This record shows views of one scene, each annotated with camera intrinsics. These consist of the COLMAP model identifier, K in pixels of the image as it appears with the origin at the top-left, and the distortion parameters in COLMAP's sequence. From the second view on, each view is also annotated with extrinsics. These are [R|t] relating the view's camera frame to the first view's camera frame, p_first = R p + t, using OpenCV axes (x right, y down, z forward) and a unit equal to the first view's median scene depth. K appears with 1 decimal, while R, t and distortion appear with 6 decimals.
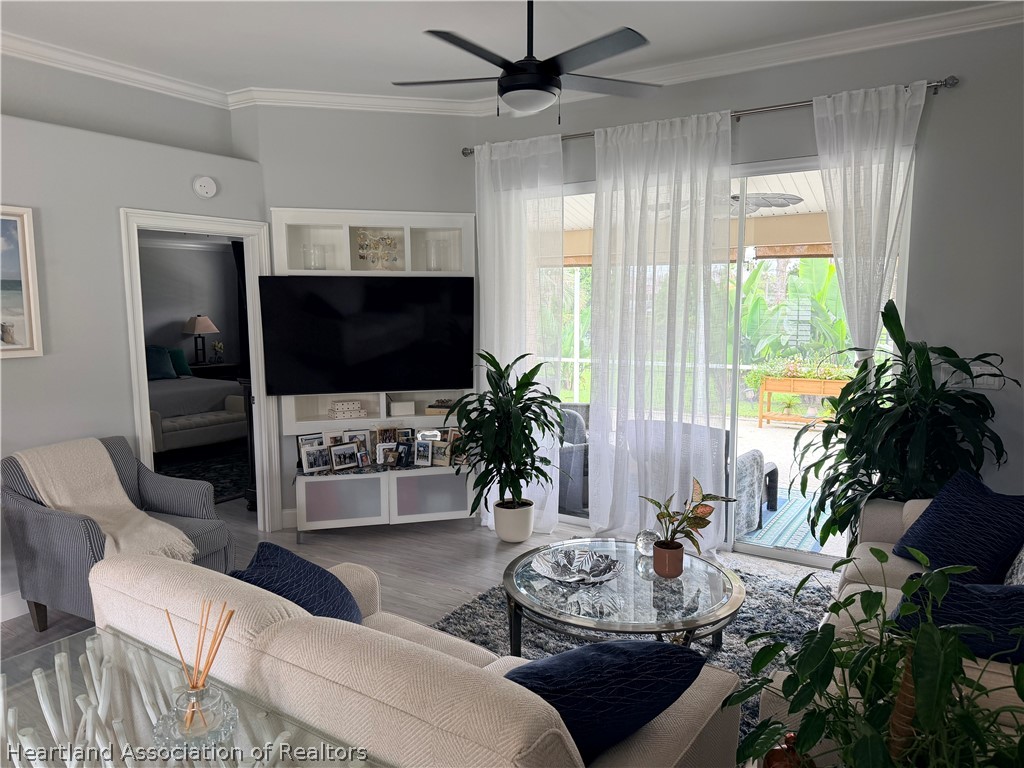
lens RADIAL K [[717.5, 0, 507.9], [0, 717.5, 386.2], [0, 0, 1]] dist [0.139729, -0.219858]
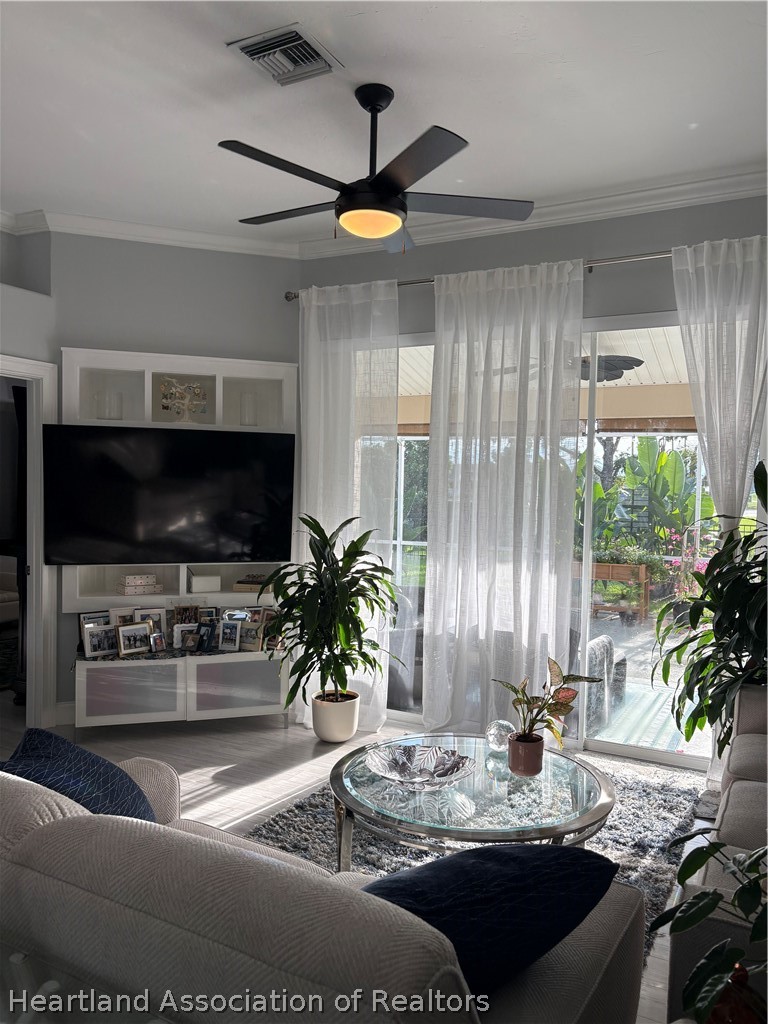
lens RADIAL K [[786.2, 0, 387.8], [0, 786.2, 514.4], [0, 0, 1]] dist [-0.008473, 0.097449]
pose [[0.995785, 0.023974, 0.088528, -0.019004], [-0.016654, 0.996450, -0.082520, 0.026085], [-0.090192, 0.080698, 0.992650, 0.056099]]
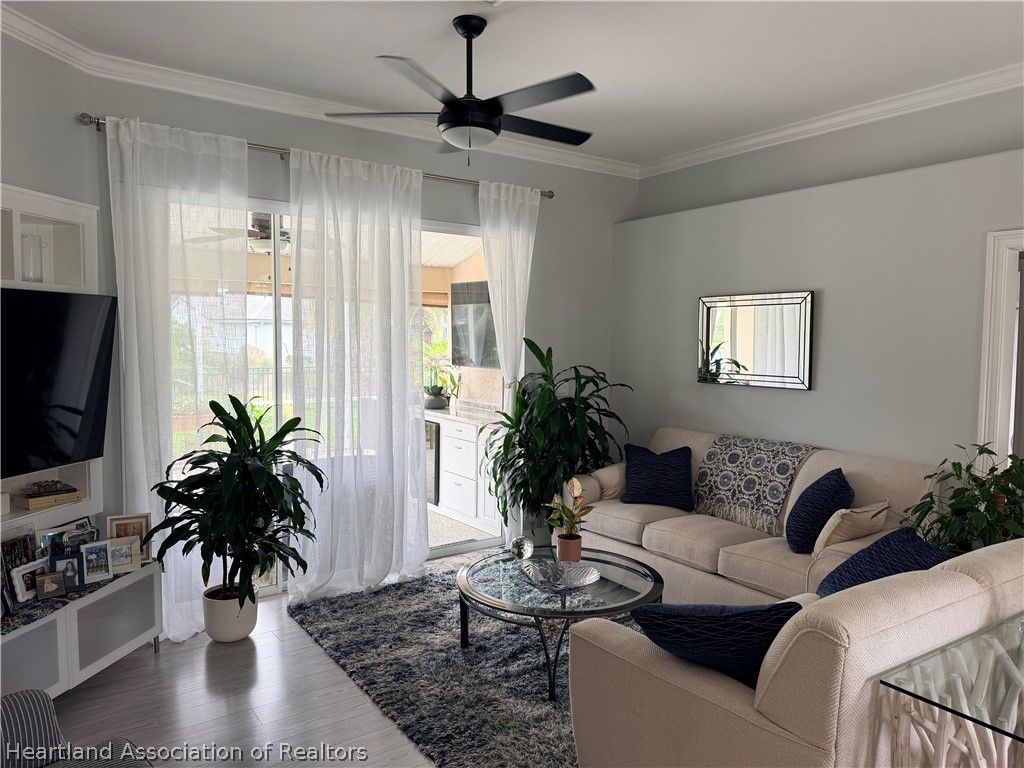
lens RADIAL K [[750.1, 0, 512.0], [0, 750.1, 384.0], [0, 0, 1]] dist [0.002722, 0.001122]
pose [[0.367645, -0.047461, 0.928754, -0.660126], [0.095038, 0.995385, 0.013245, -0.044631], [-0.925097, 0.083398, 0.370459, 0.419682]]
